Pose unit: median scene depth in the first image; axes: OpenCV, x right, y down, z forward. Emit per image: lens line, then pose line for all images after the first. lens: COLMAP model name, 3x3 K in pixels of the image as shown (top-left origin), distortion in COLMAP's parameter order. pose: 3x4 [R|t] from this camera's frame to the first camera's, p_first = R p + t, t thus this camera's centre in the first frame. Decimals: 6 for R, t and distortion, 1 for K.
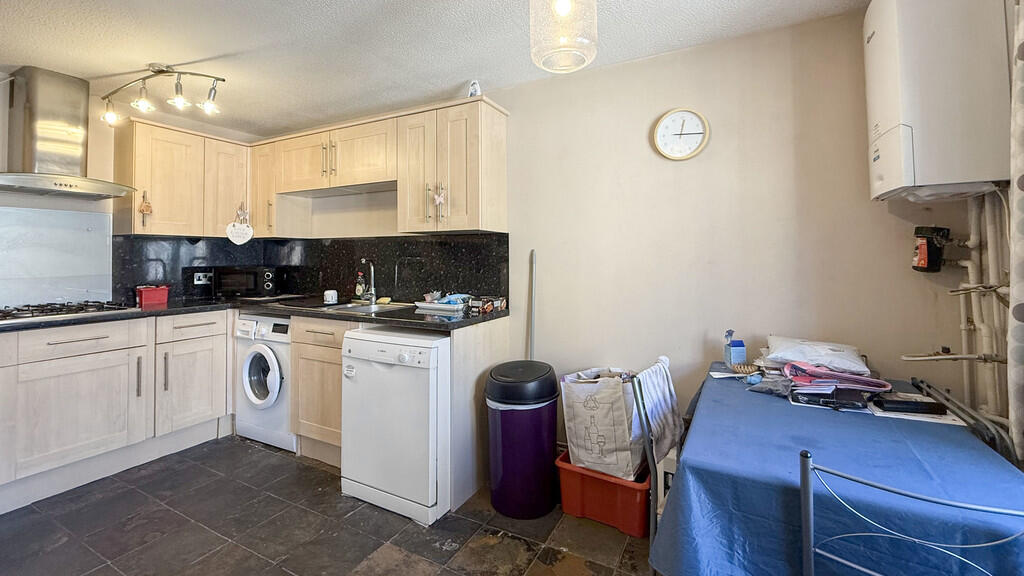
lens RADIAL K [[431.5, 0, 511.9], [0, 431.5, 239.8], [0, 0, 1]] dist [-0.000778, -0.000054]
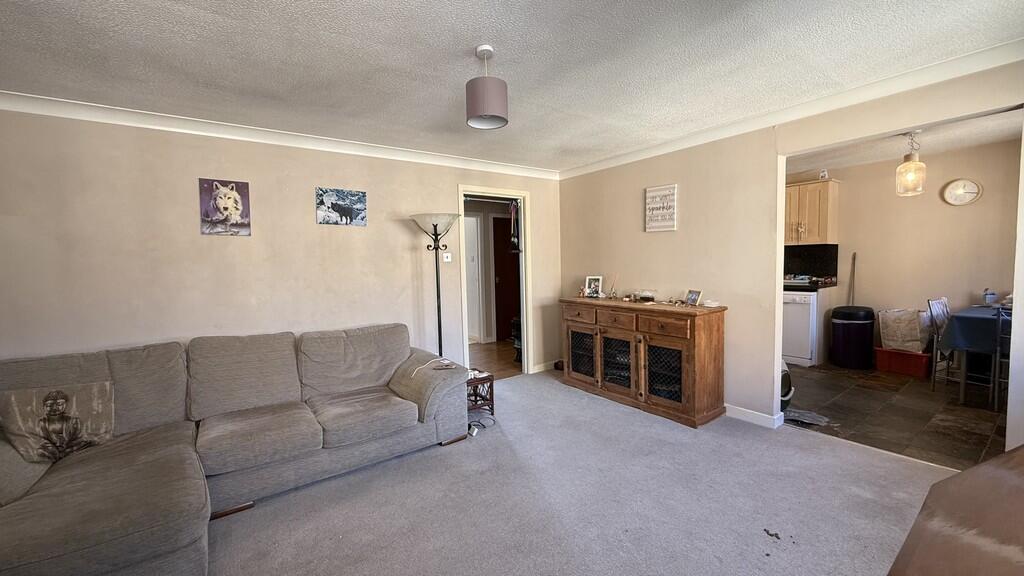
lens RADIAL K [[407.7, 0, 509.6], [0, 407.7, 289.6], [0, 0, 1]] dist [-0.000435, -0.000069]
pose [[0.900747, 0.012547, -0.434164, -0.552636], [0.035755, 0.994048, 0.102907, -0.055760], [0.432871, -0.108217, 0.894937, -1.352740]]
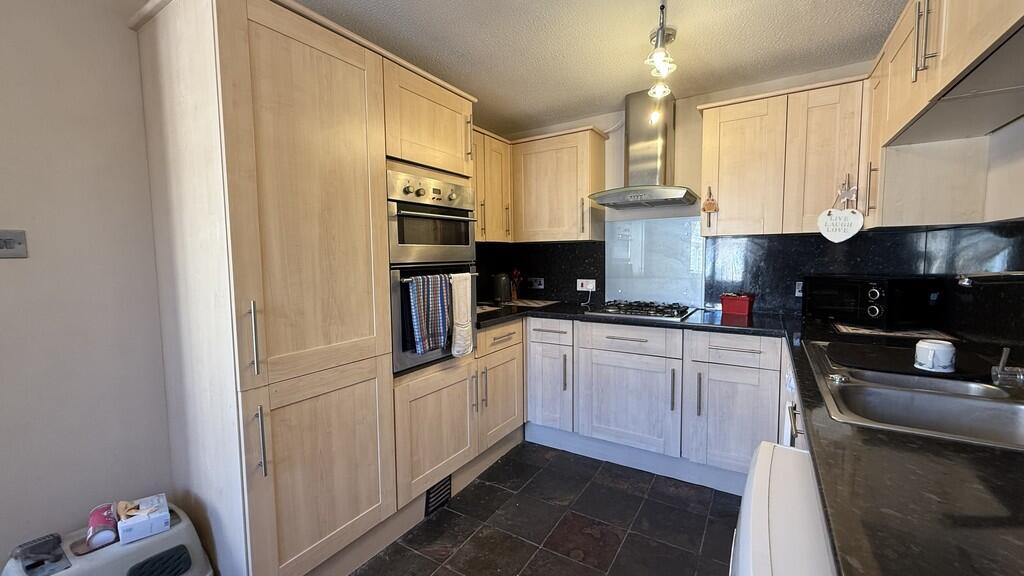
lens RADIAL K [[407.7, 0, 509.6], [0, 407.7, 289.6], [0, 0, 1]] dist [-0.000435, -0.000069]
pose [[-0.074588, 0.080671, -0.993946, 0.027367], [0.049703, 0.995784, 0.077091, 0.012571], [0.995975, -0.043652, -0.078283, 0.683680]]
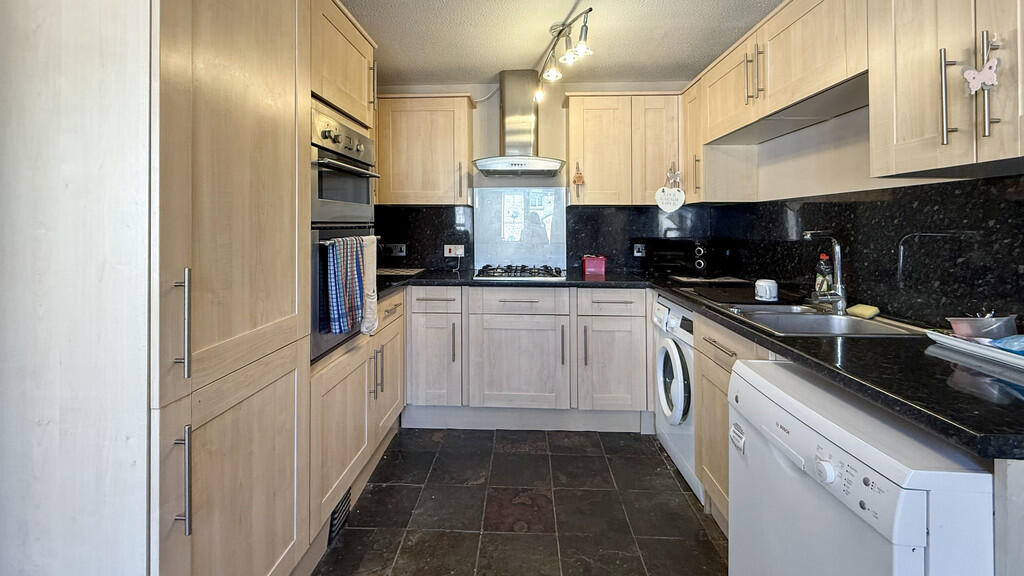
lens RADIAL K [[431.1, 0, 505.8], [0, 431.1, 223.9], [0, 0, 1]] dist [0.000796, 0.000146]
pose [[0.424935, -0.002880, -0.905219, -0.002452], [0.031280, 0.999444, 0.011504, 0.016139], [0.904683, -0.033204, 0.424789, 0.431196]]
